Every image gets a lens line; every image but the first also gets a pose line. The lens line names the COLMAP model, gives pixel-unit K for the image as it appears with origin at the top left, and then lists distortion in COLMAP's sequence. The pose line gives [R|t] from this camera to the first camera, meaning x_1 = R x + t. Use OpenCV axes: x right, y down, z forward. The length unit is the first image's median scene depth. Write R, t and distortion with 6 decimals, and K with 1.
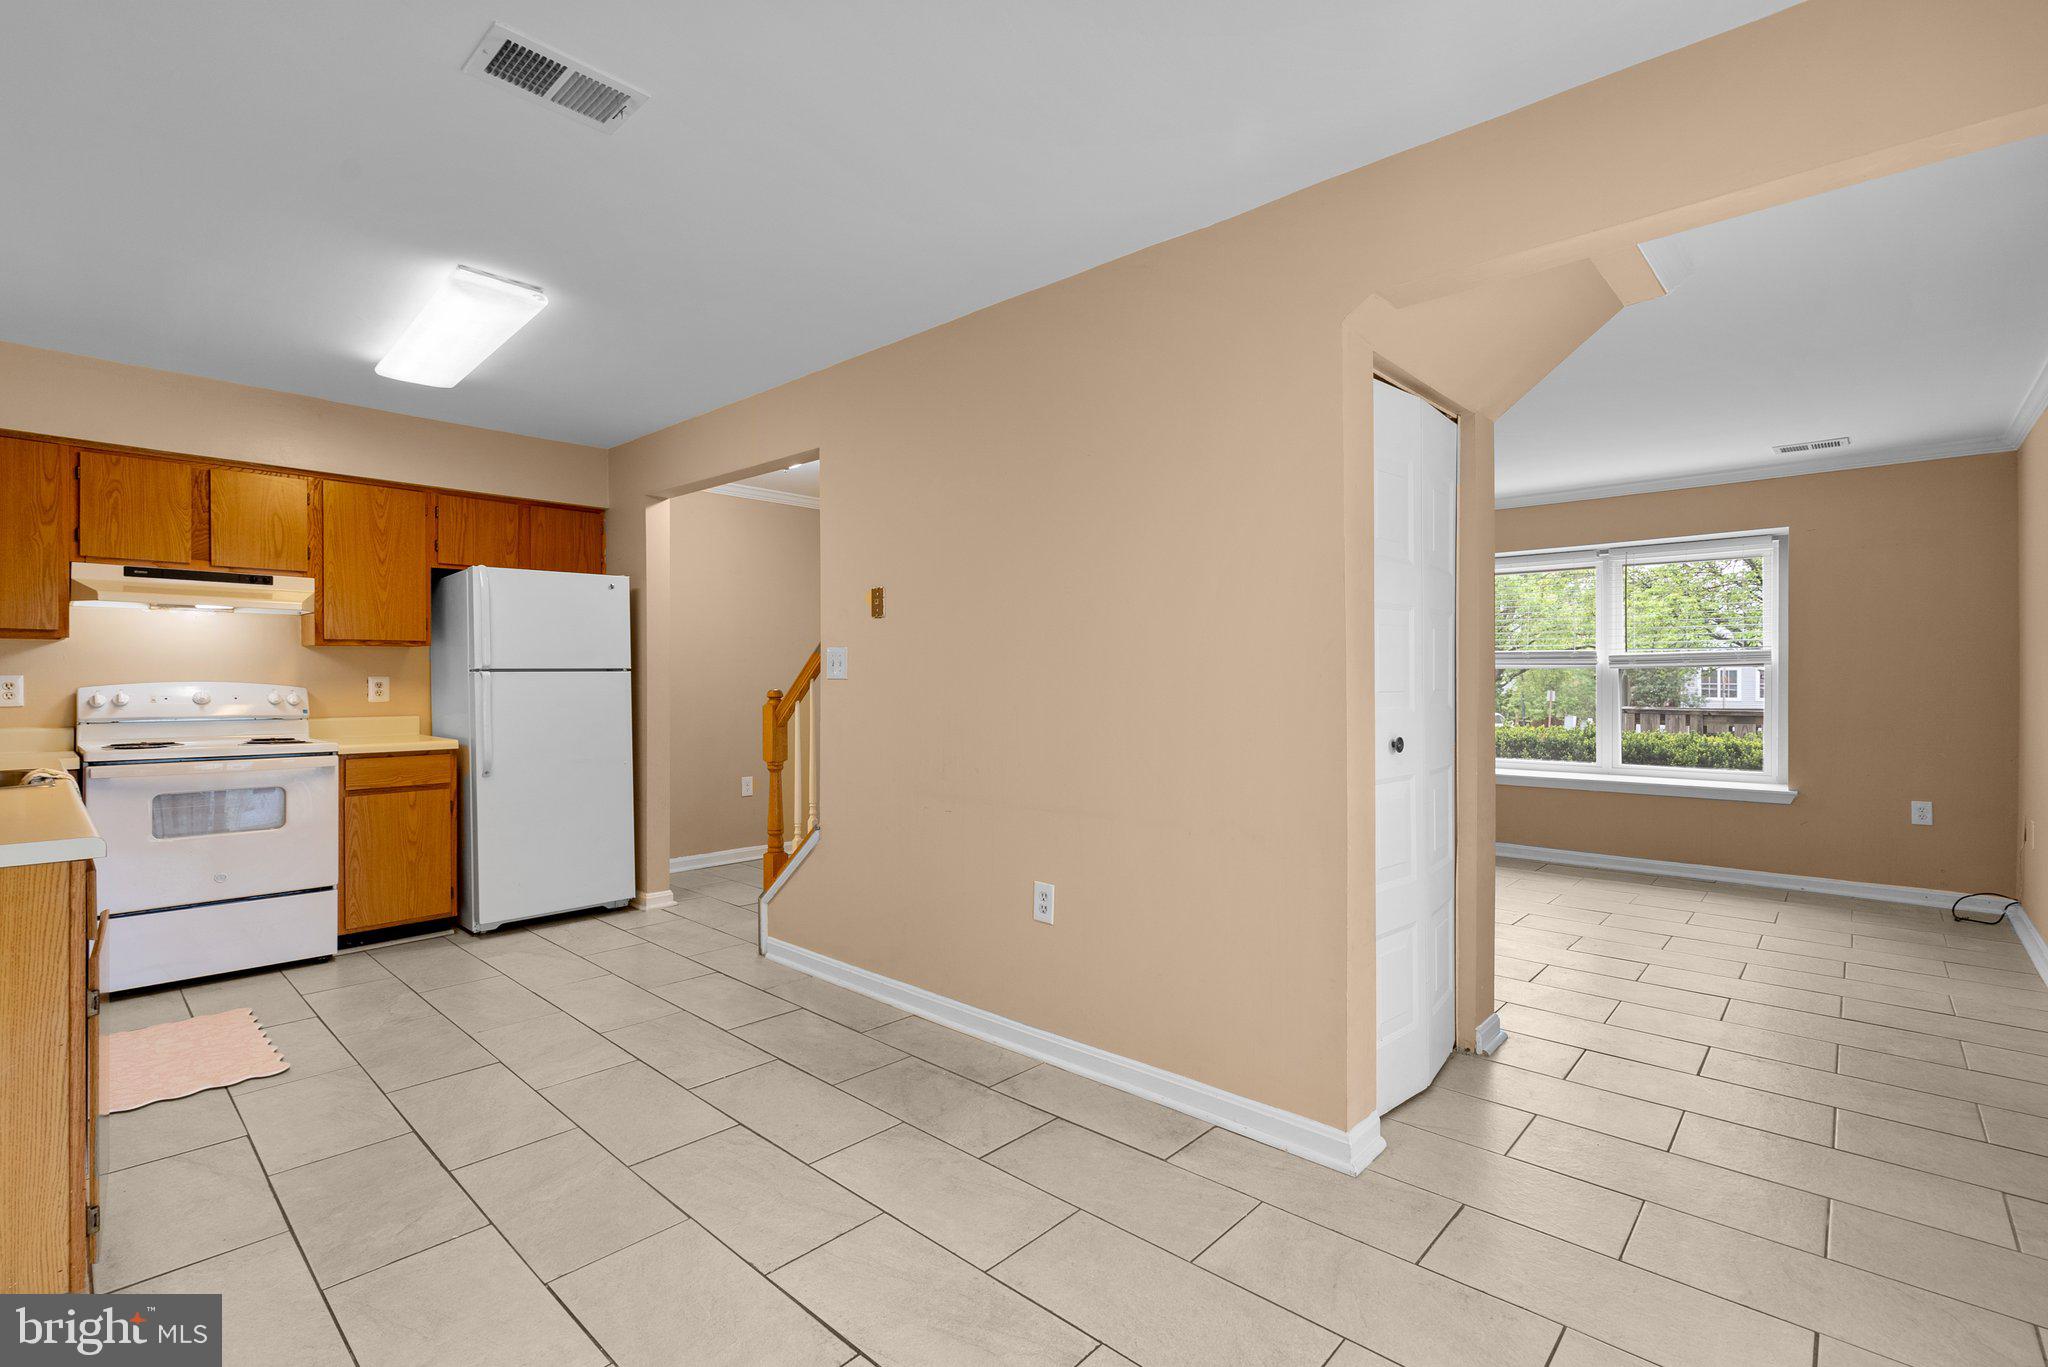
lens RADIAL K [[937.8, 0, 1008.4], [0, 937.8, 682.0], [0, 0, 1]] dist [-0.003568, -0.000160]
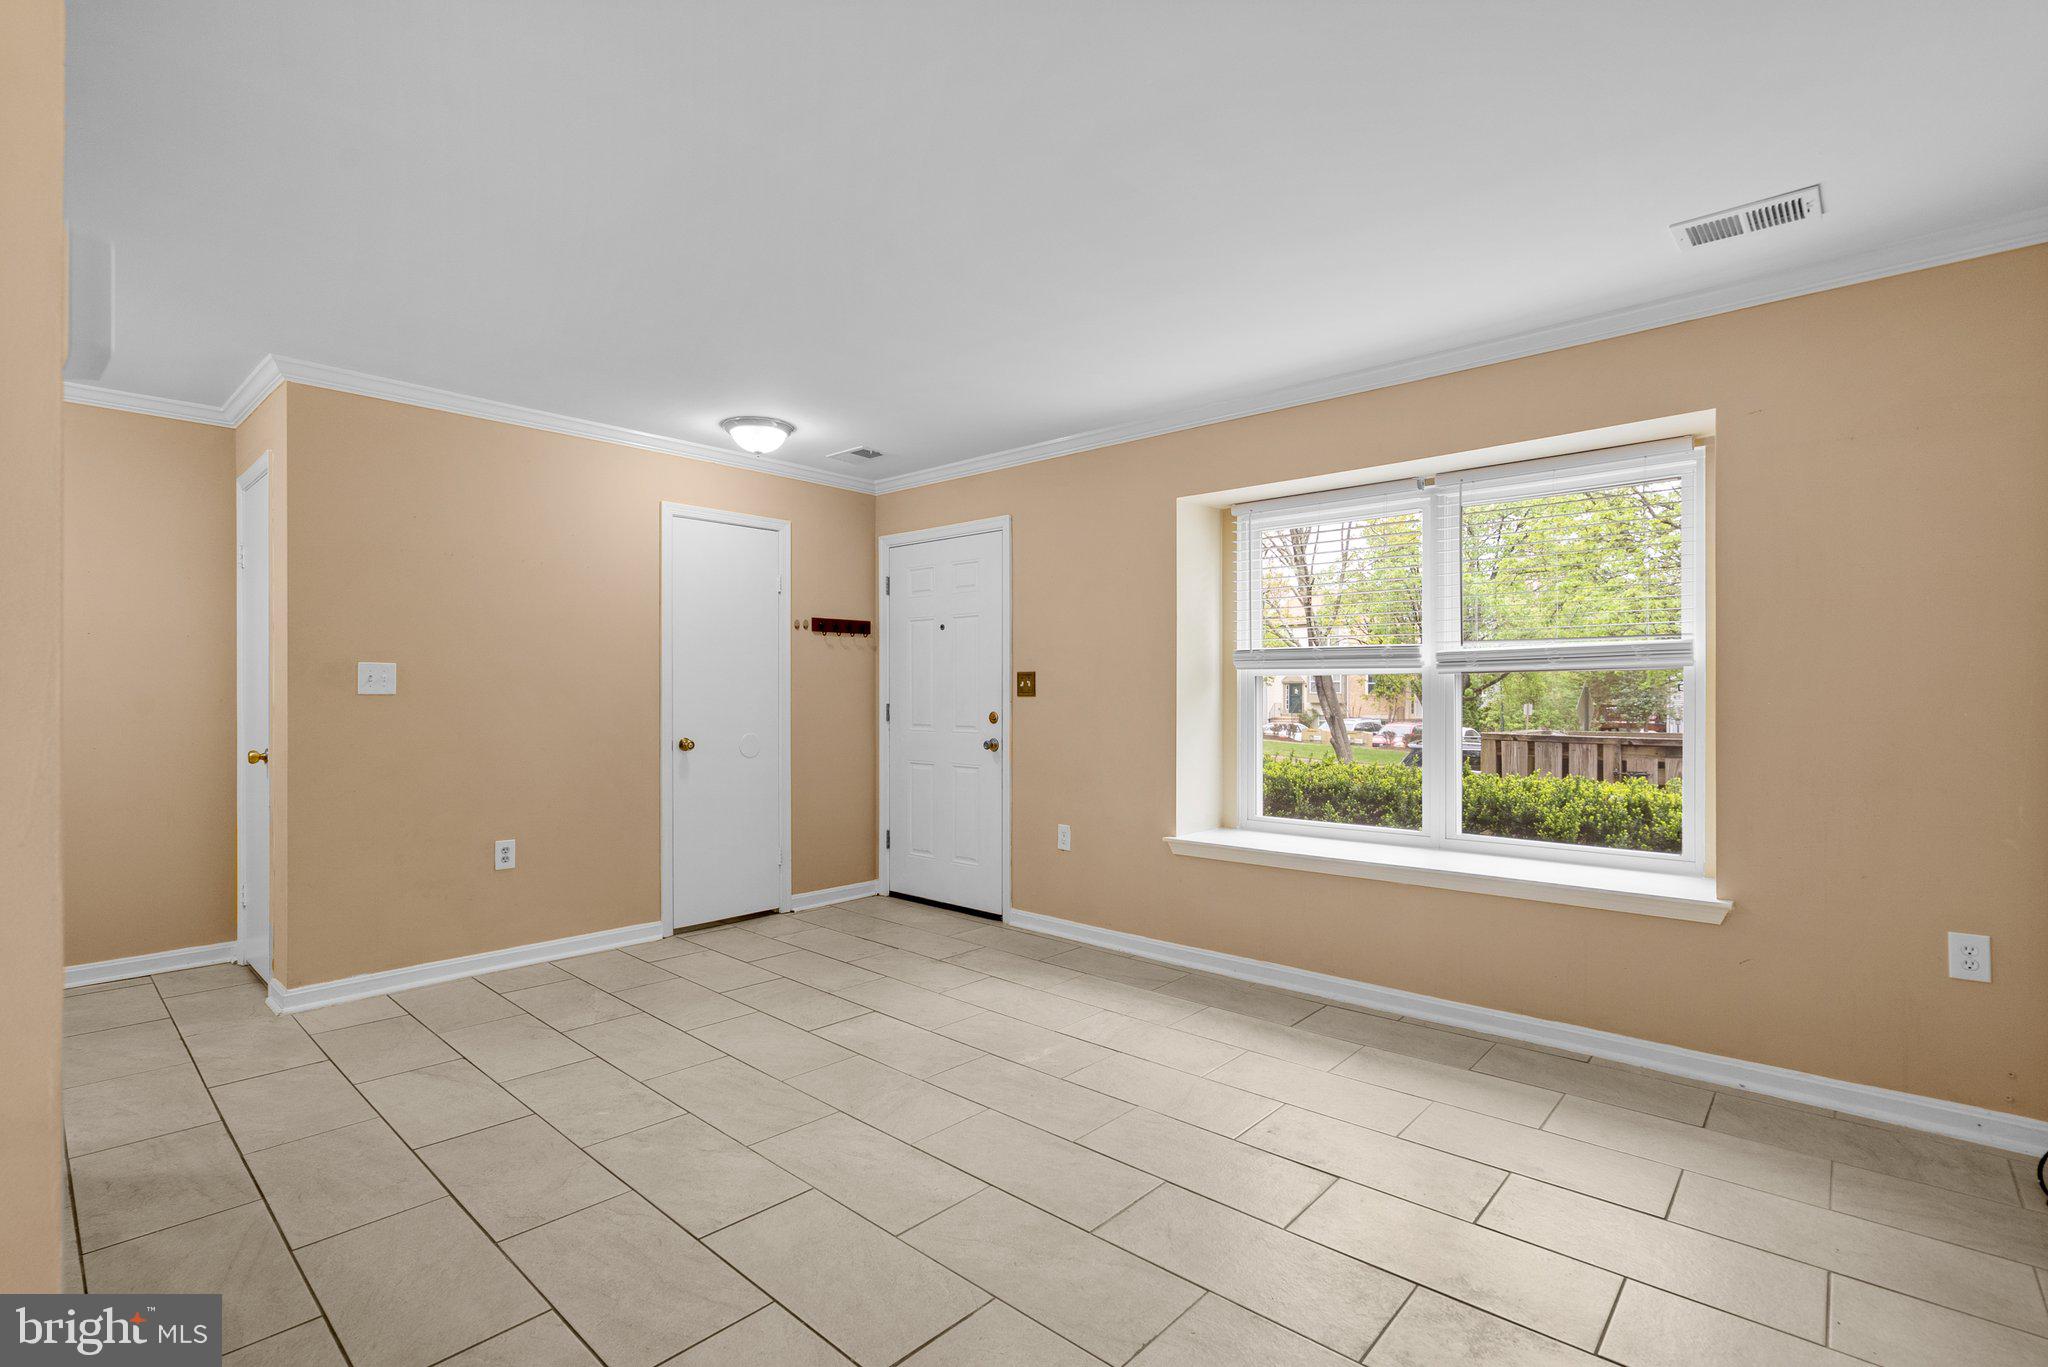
lens RADIAL K [[937.8, 0, 1042.4], [0, 937.8, 681.2], [0, 0, 1]] dist [-0.003568, -0.000160]
pose [[0.999761, -0.000492, 0.021867, 0.375266], [0.000809, 0.999895, -0.014486, -0.001174], [-0.021858, 0.014501, 0.999656, 0.405743]]
